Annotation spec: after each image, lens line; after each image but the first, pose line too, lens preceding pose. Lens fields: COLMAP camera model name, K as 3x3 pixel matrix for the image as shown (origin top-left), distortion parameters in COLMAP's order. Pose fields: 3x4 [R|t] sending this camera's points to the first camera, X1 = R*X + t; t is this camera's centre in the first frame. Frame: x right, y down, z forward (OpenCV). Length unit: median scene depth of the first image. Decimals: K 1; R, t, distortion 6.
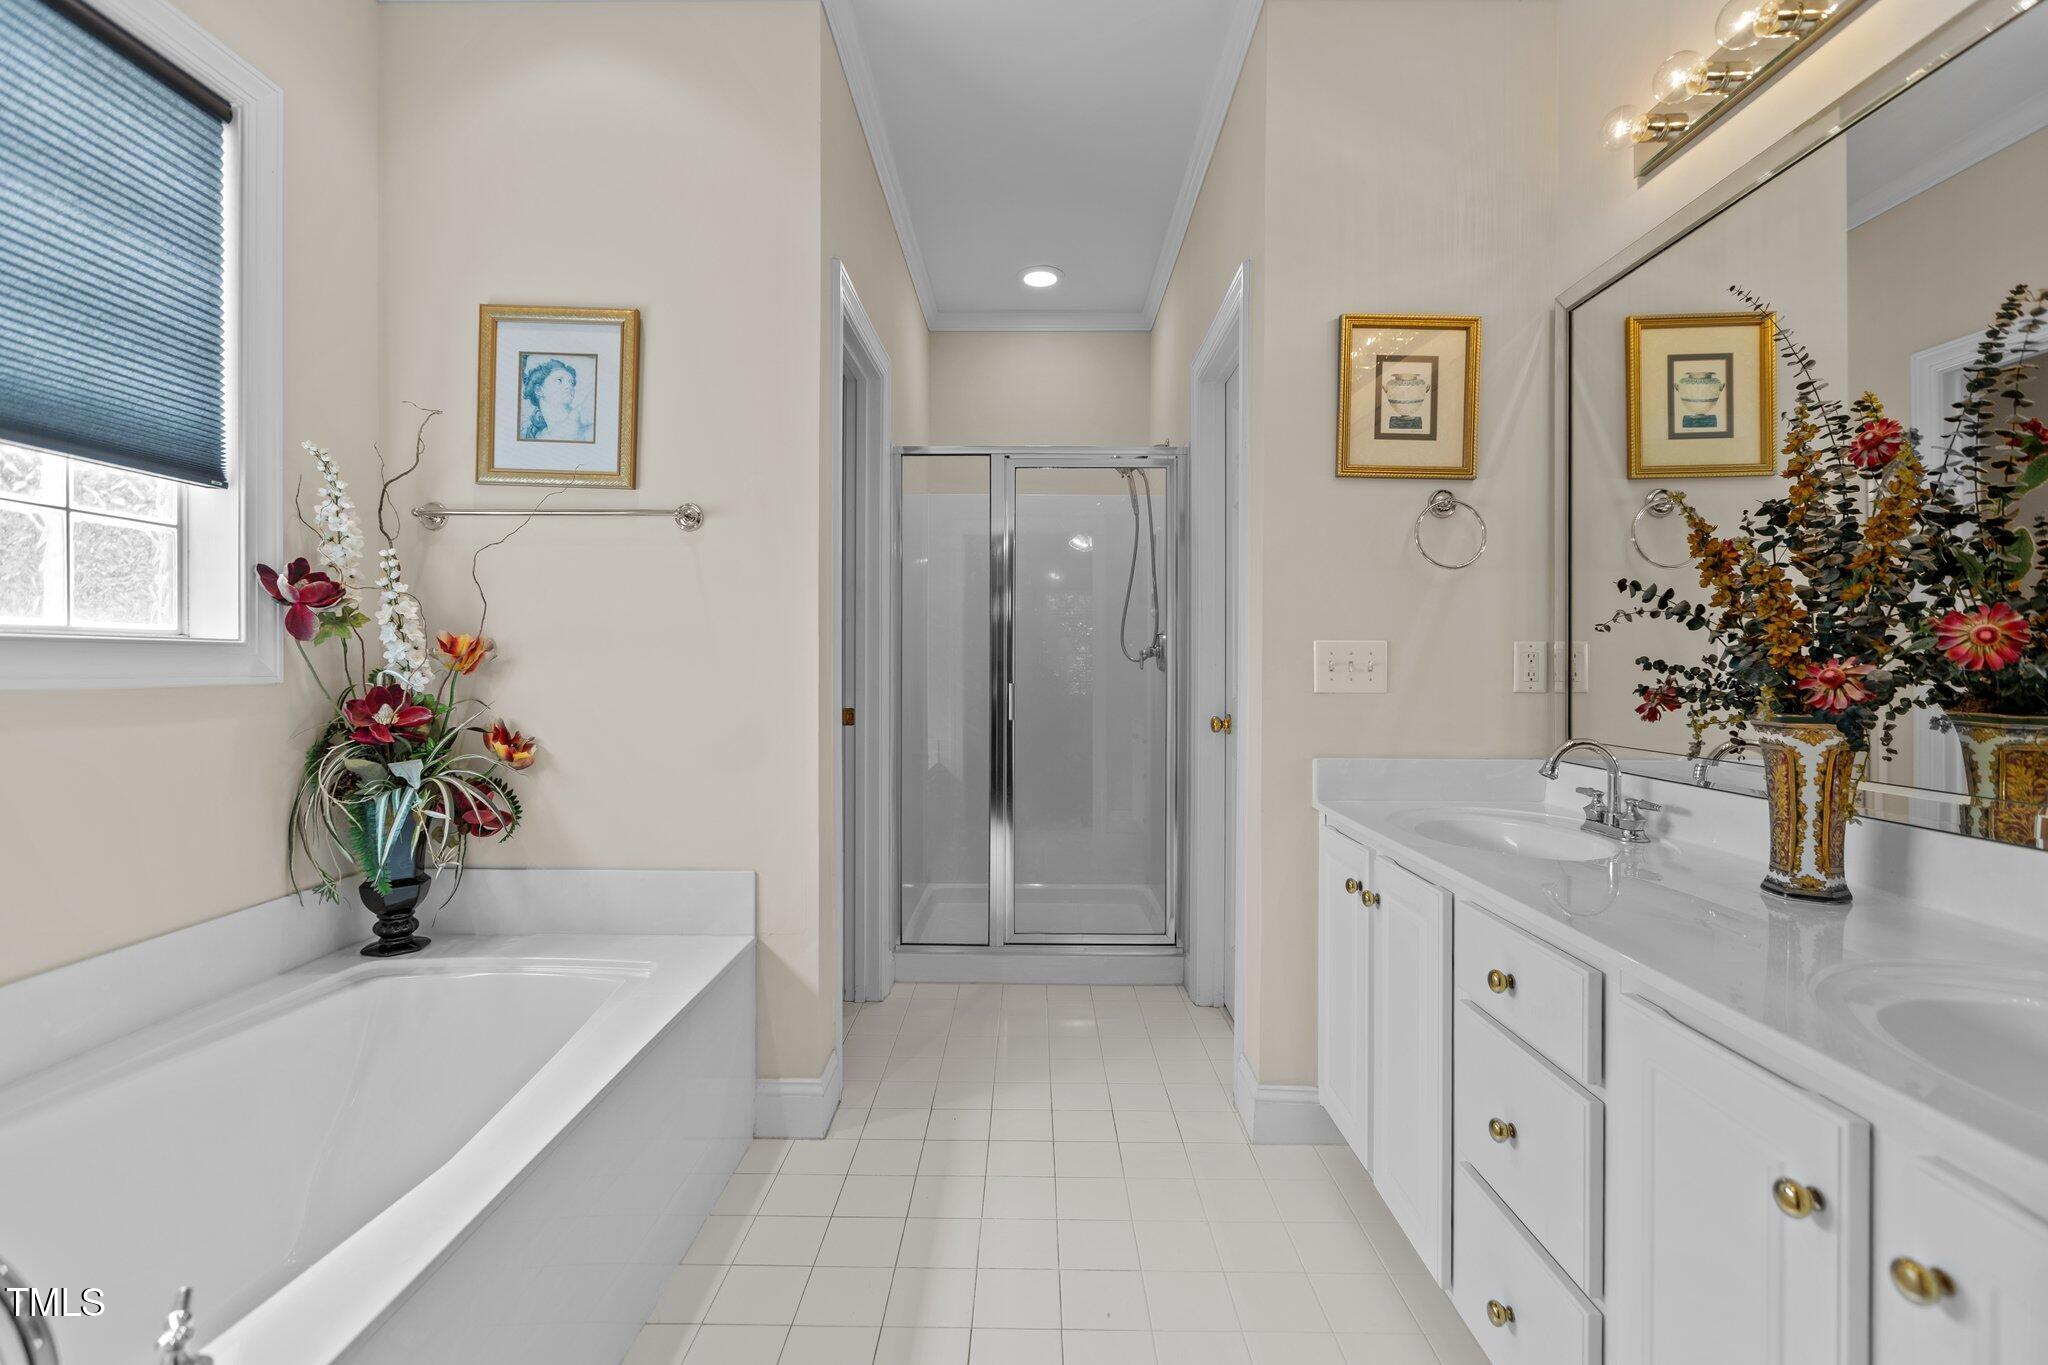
lens RADIAL K [[905.8, 0, 1027.1], [0, 905.8, 683.7], [0, 0, 1]] dist [-0.000281, -0.000141]
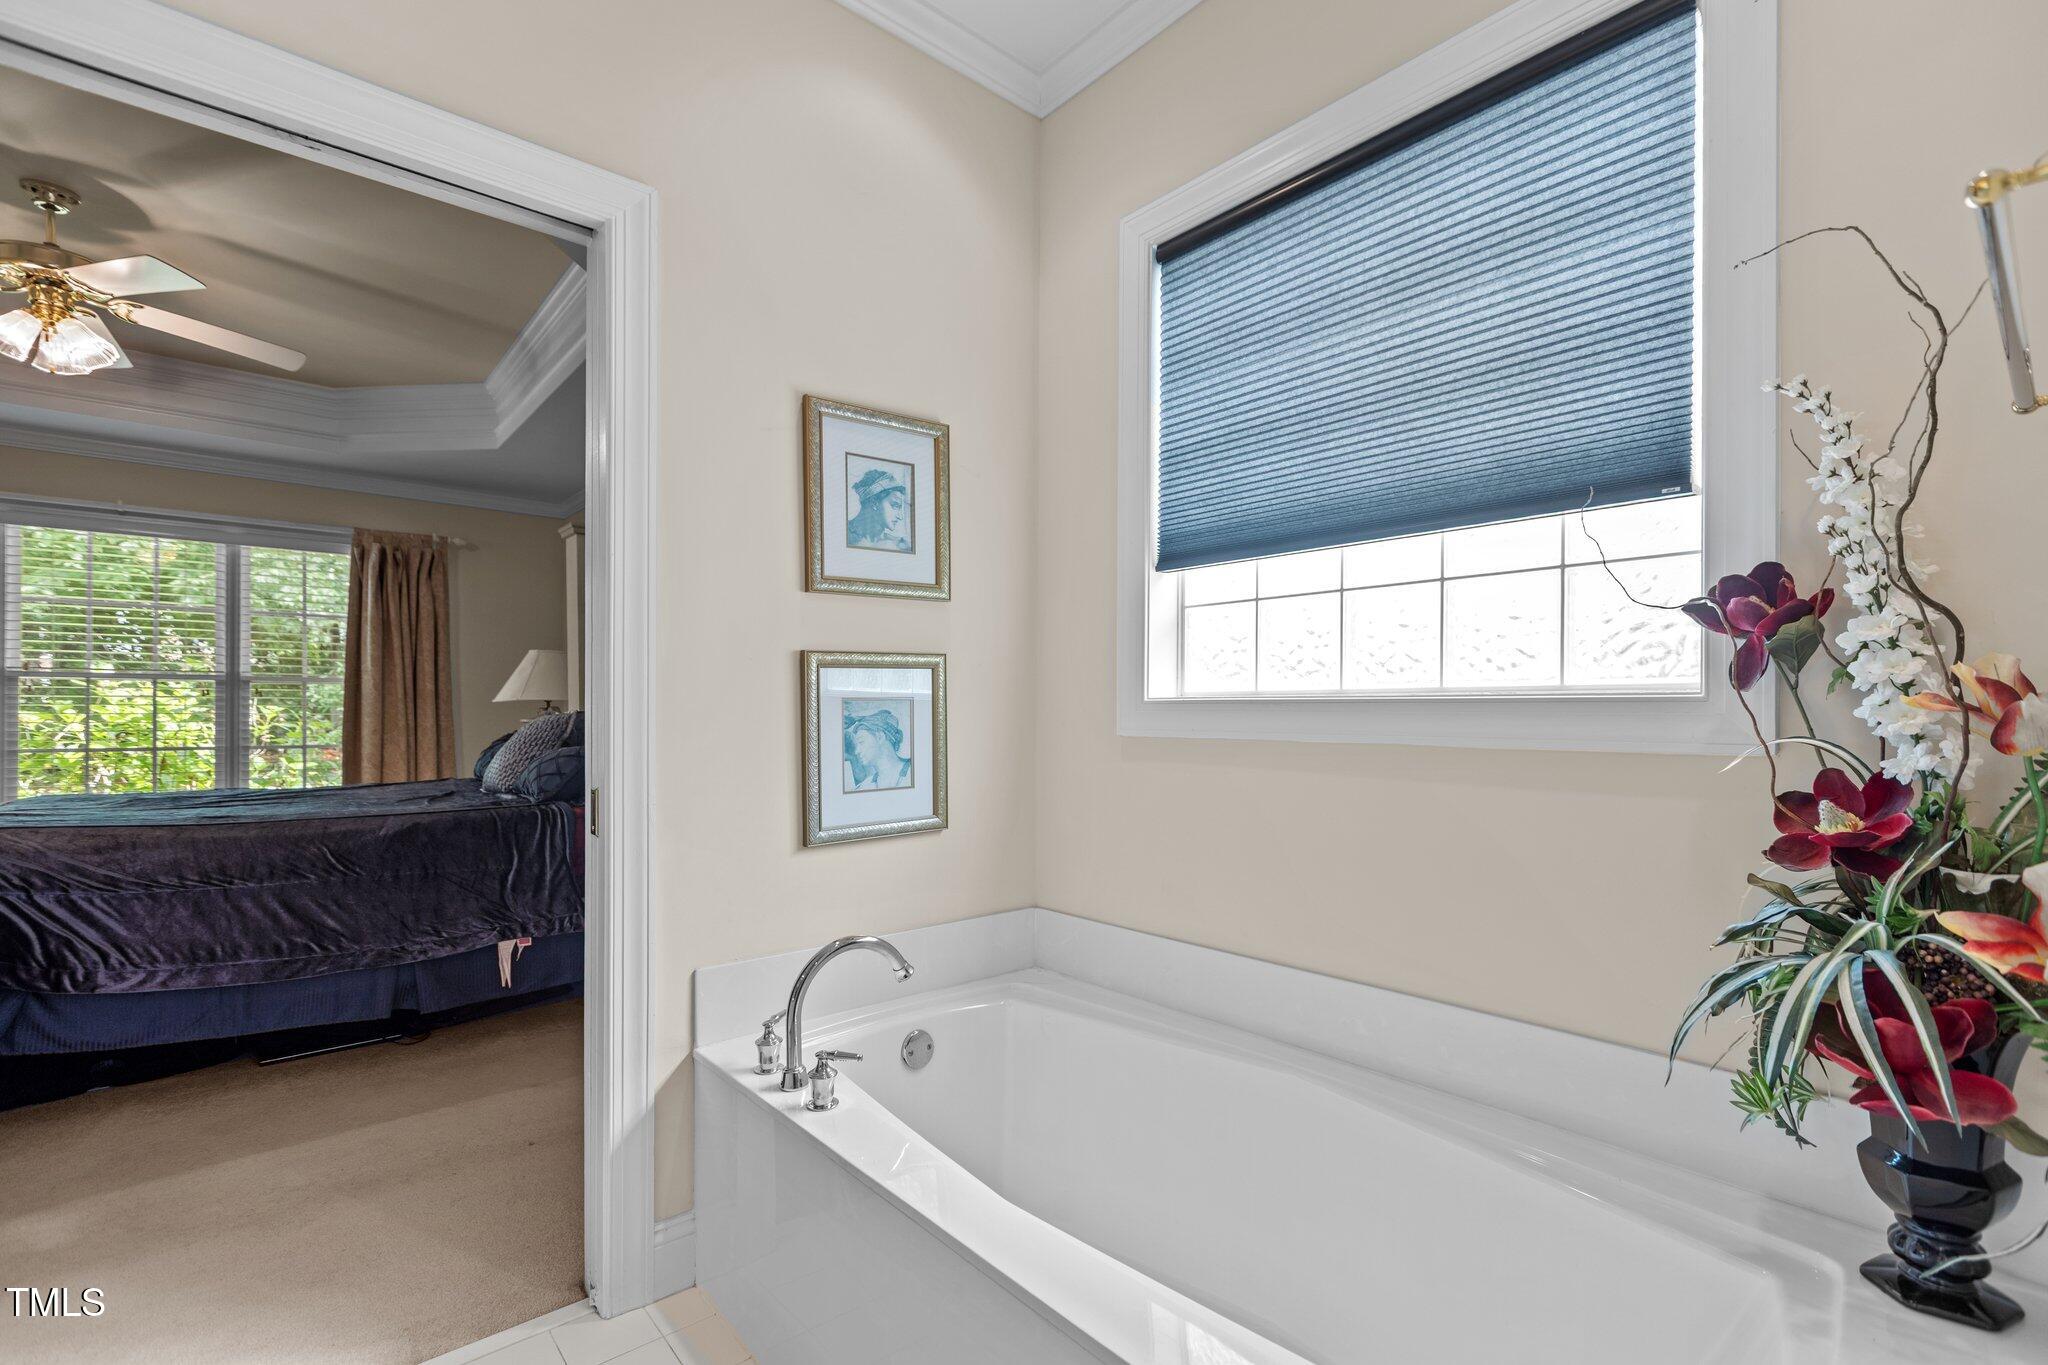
lens RADIAL K [[908.3, 0, 1030.3], [0, 908.3, 712.3], [0, 0, 1]] dist [0.000294, -0.000143]
pose [[-0.750732, -0.000101, -0.660607, 0.028750], [-0.013597, 0.999791, 0.015299, -0.037643], [0.660467, 0.020467, -0.750576, 1.263579]]
